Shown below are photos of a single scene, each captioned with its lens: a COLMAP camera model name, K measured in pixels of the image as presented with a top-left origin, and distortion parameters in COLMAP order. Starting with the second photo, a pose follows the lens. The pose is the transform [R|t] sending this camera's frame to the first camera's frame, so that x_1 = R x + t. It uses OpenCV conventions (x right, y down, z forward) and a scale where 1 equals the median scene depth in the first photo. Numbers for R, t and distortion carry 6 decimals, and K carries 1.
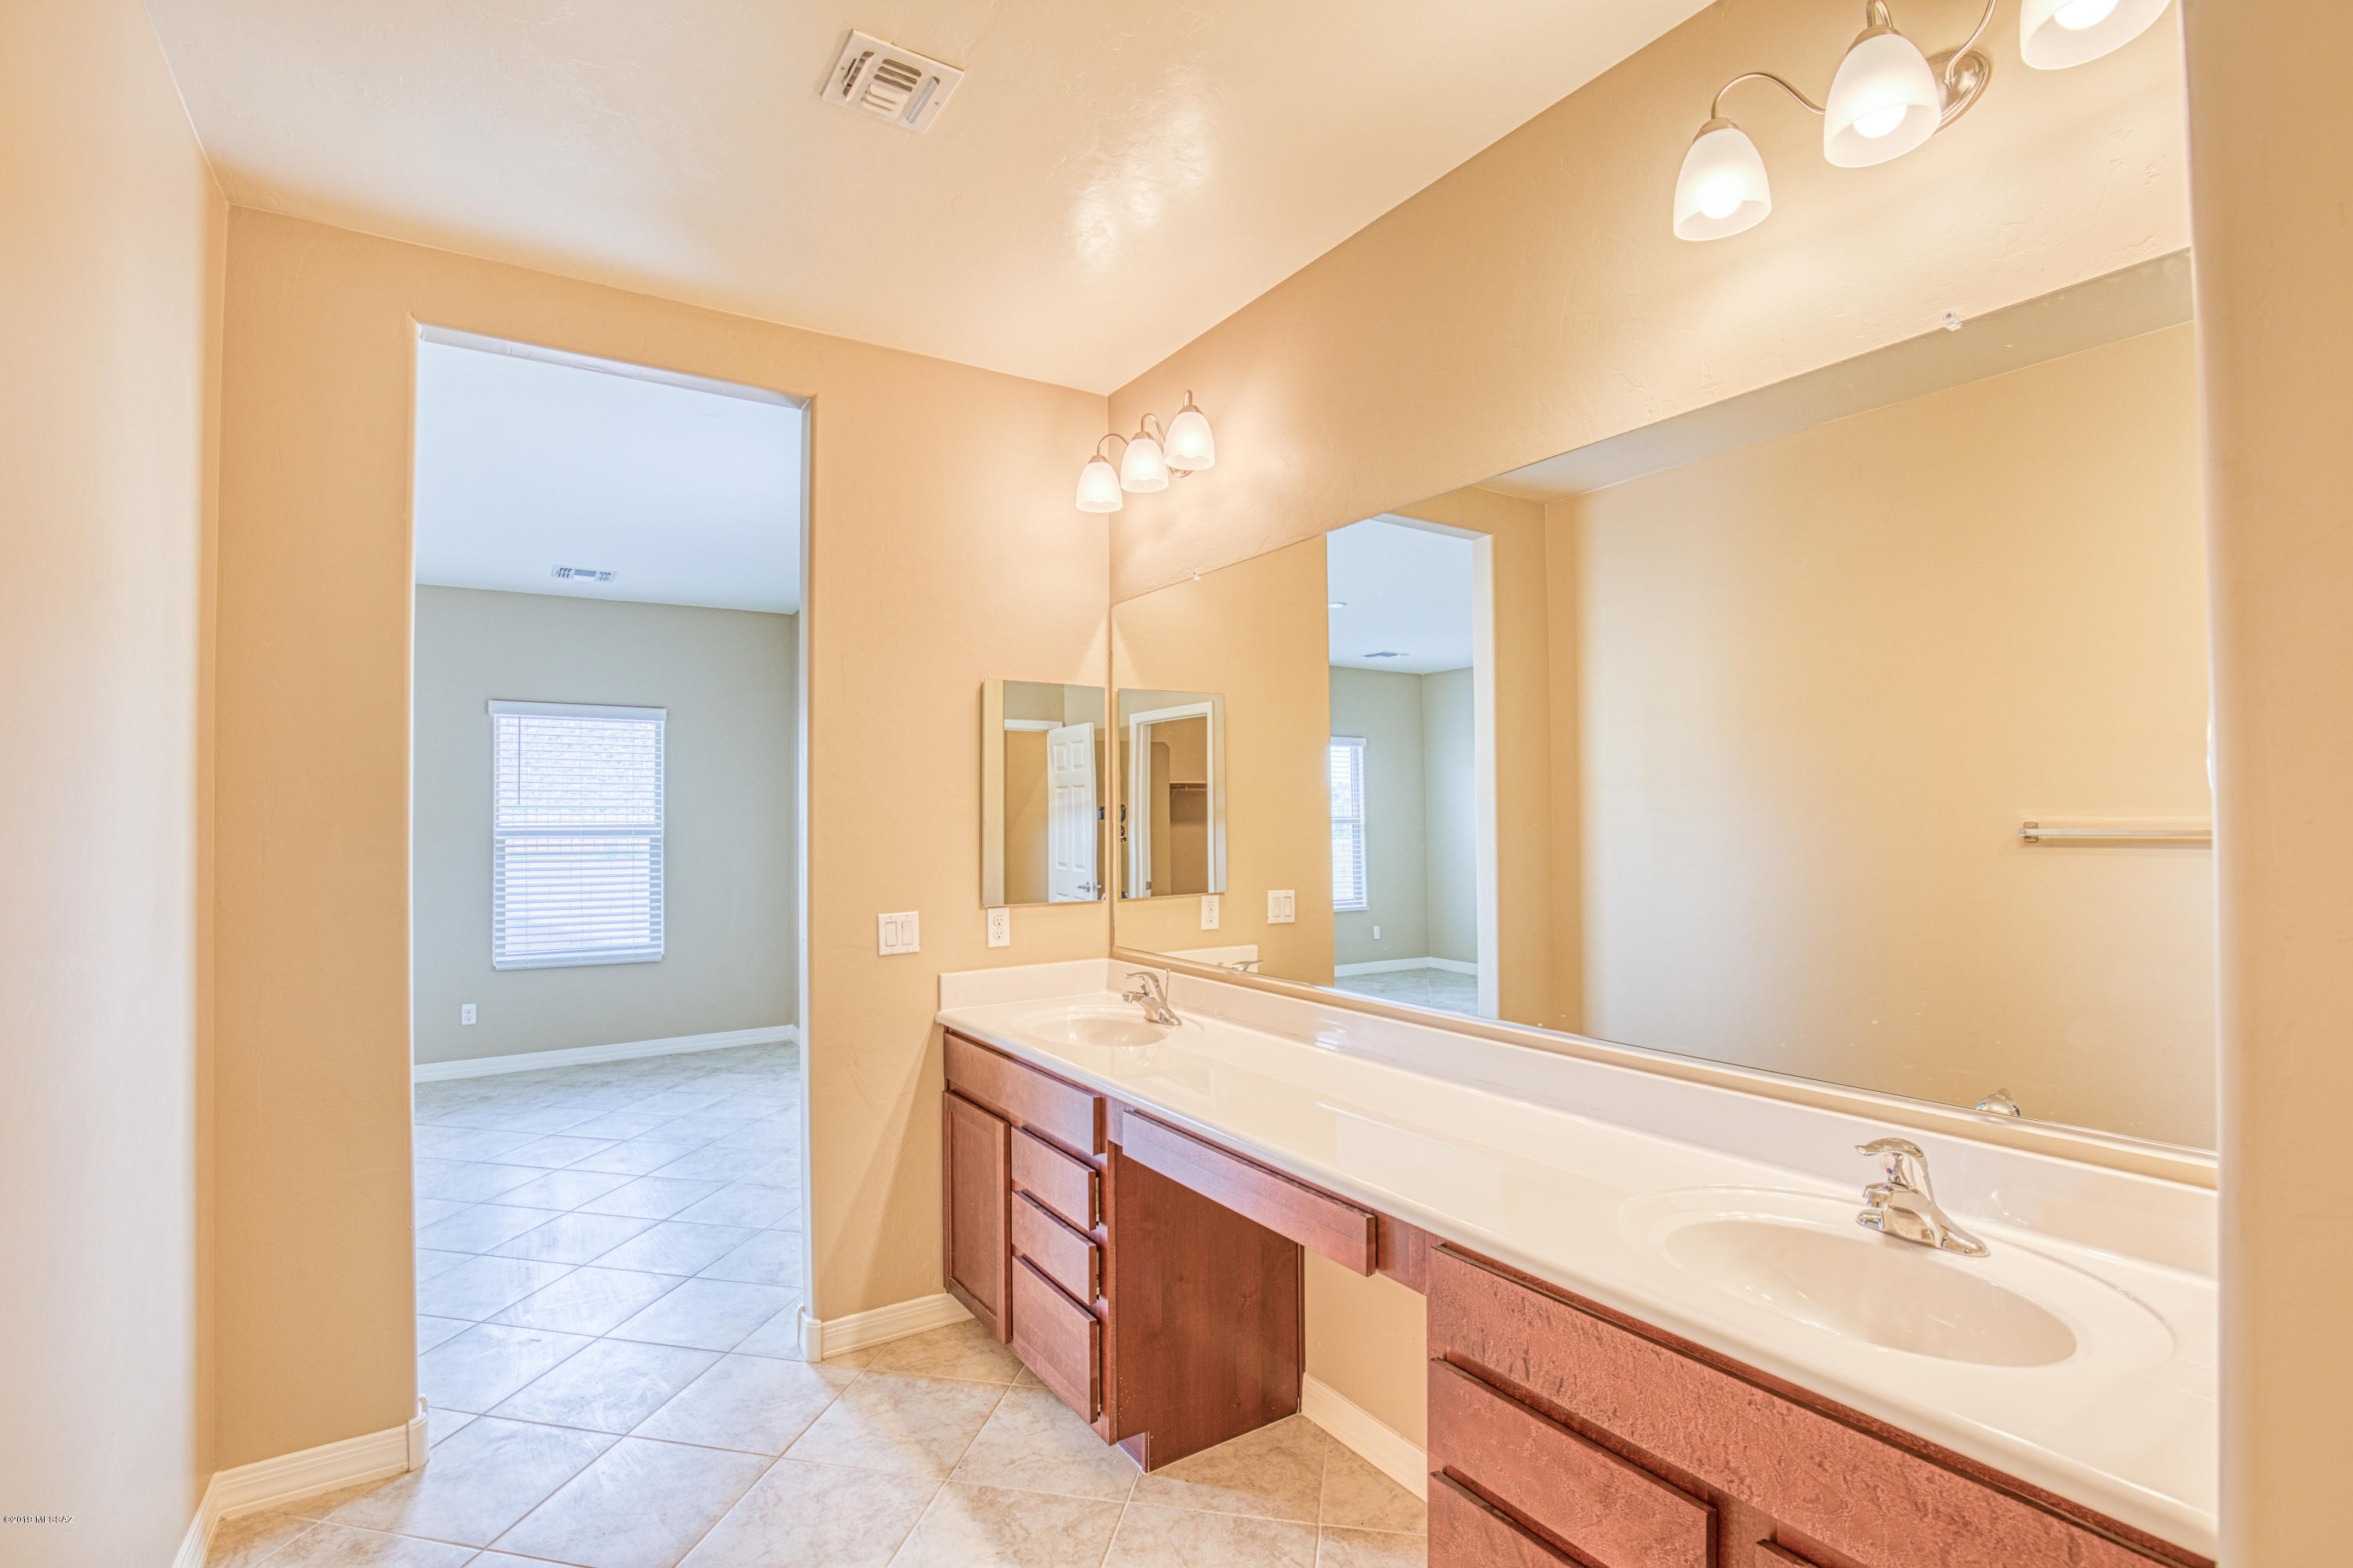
lens RADIAL K [[1074.5, 0, 1186.1], [0, 1074.5, 791.0], [0, 0, 1]] dist [-0.038799, 0.008148]
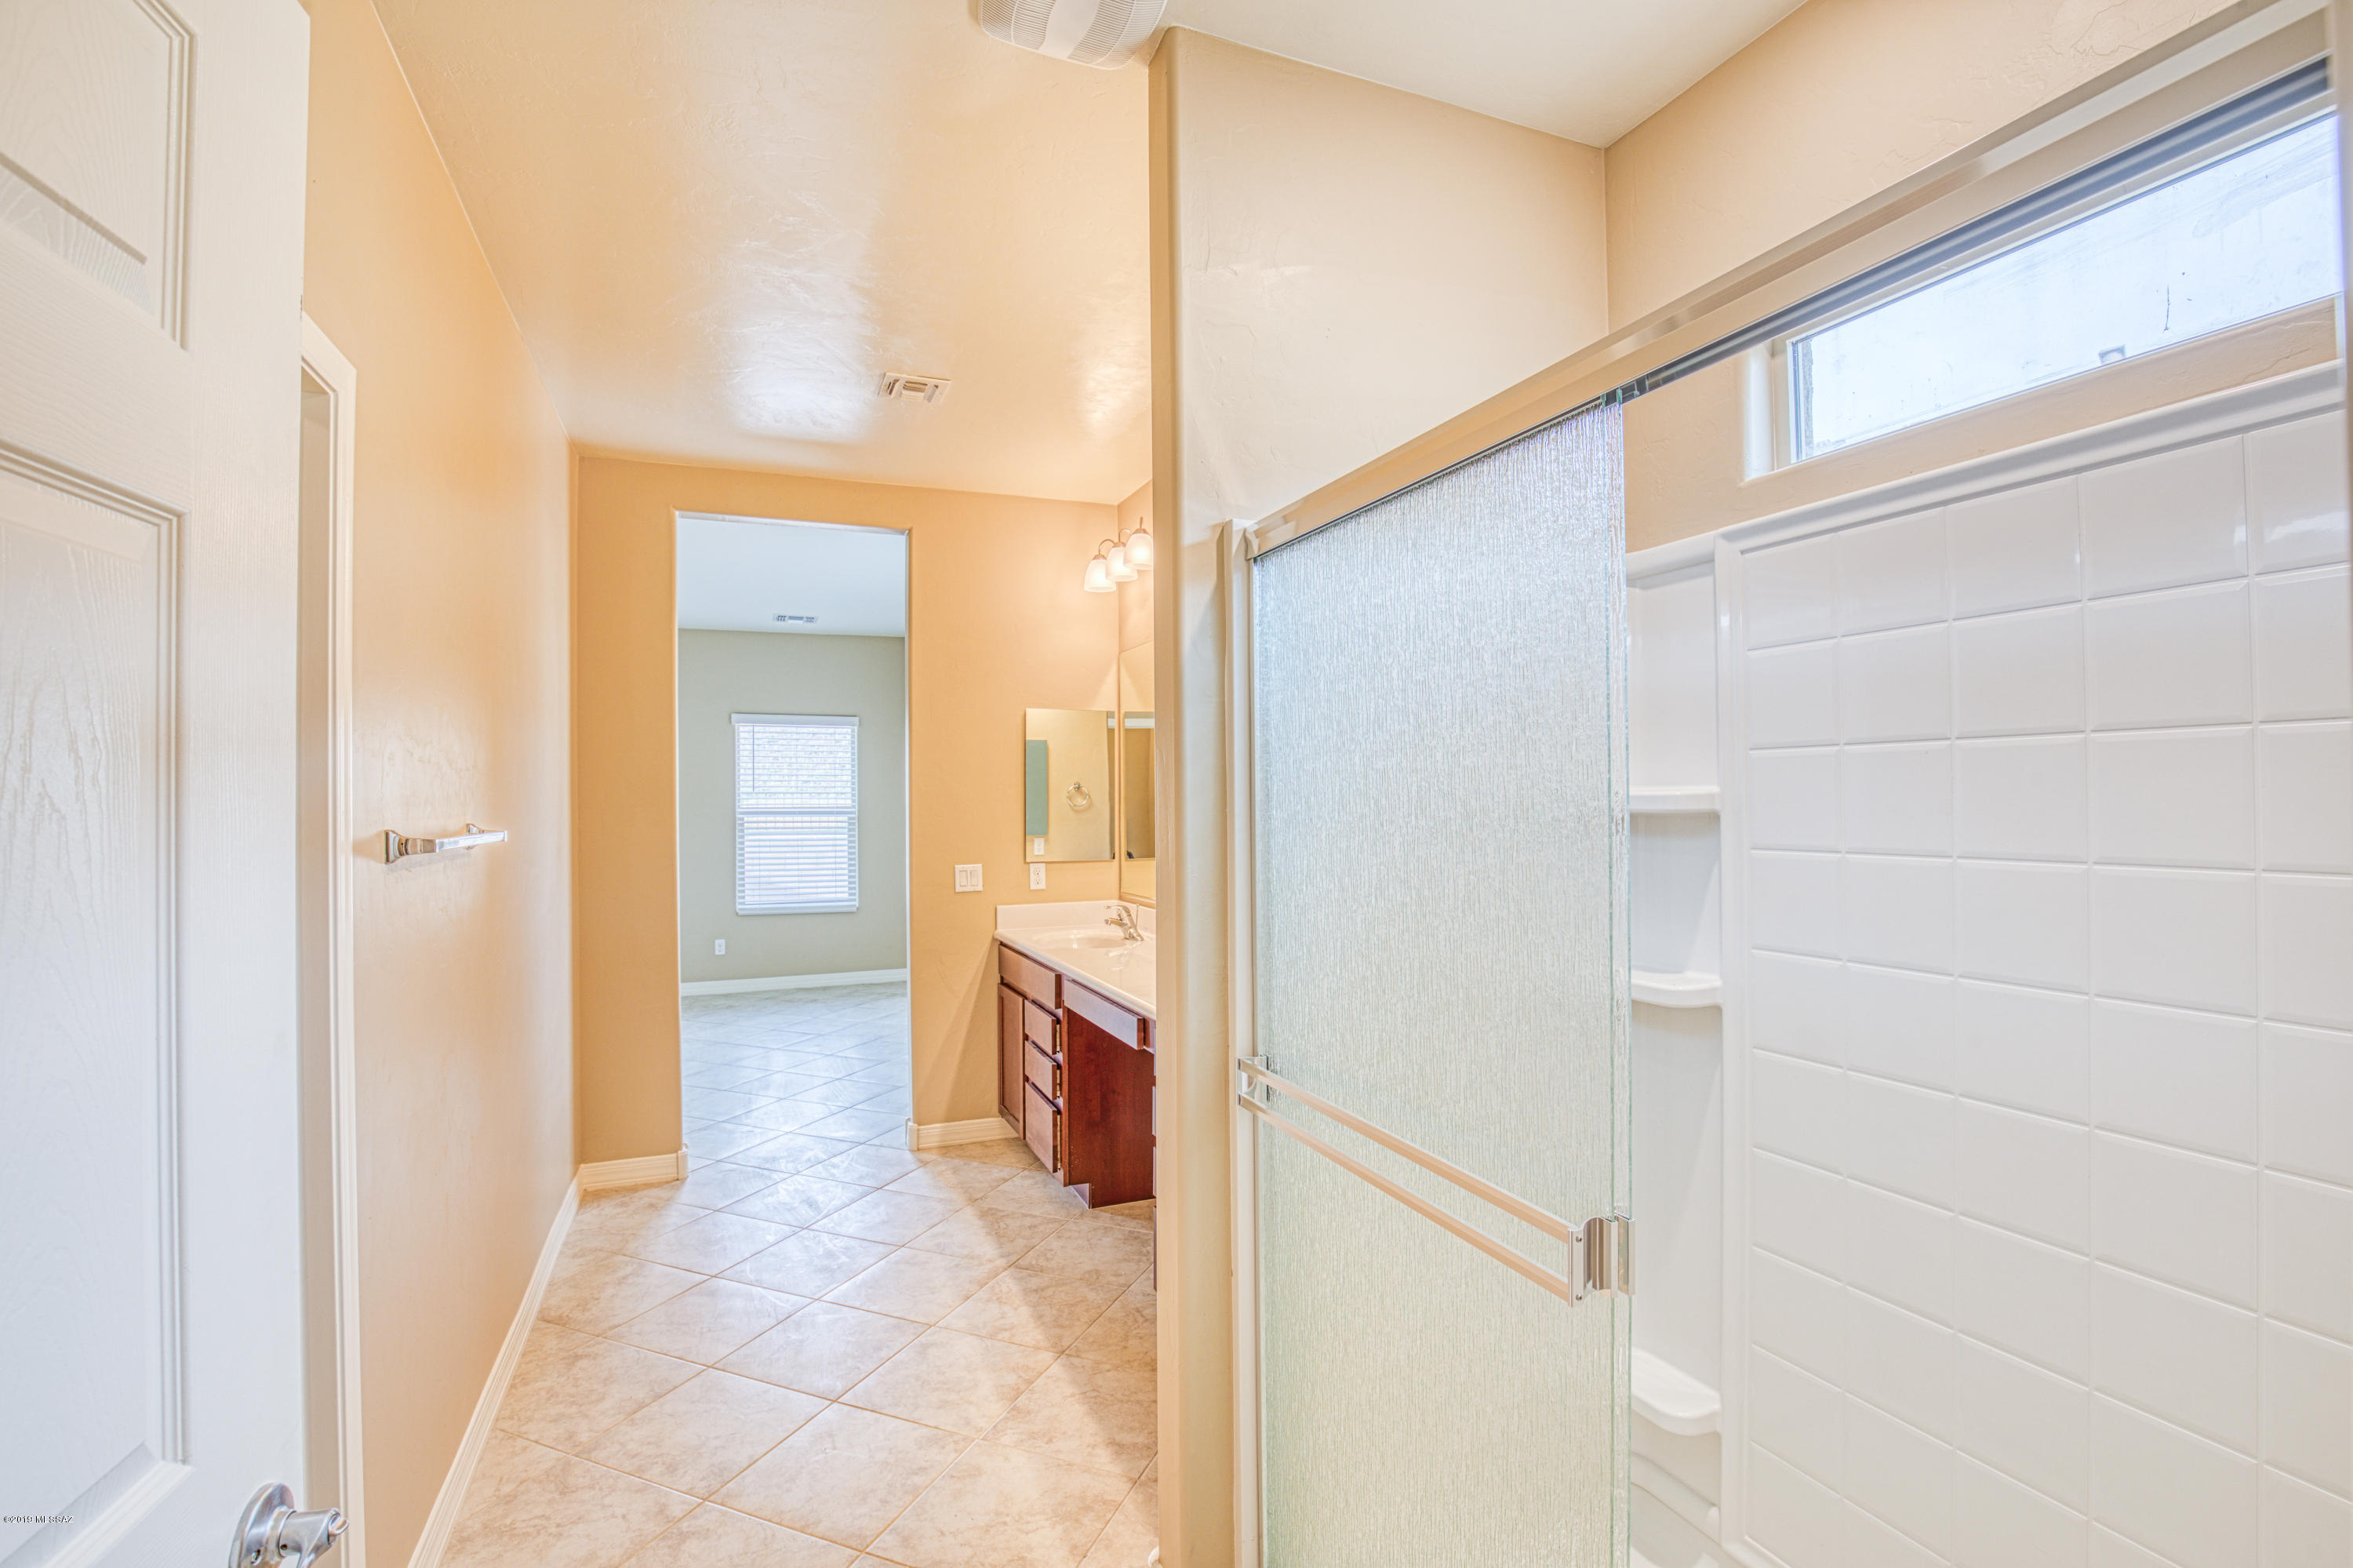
lens RADIAL K [[1074.5, 0, 1191.5], [0, 1074.5, 792.6], [0, 0, 1]] dist [-0.038799, 0.008148]
pose [[0.982424, -0.000327, -0.186662, 0.334349], [0.003645, 0.999841, 0.017431, -0.014523], [0.186626, -0.017805, 0.982270, -0.444980]]
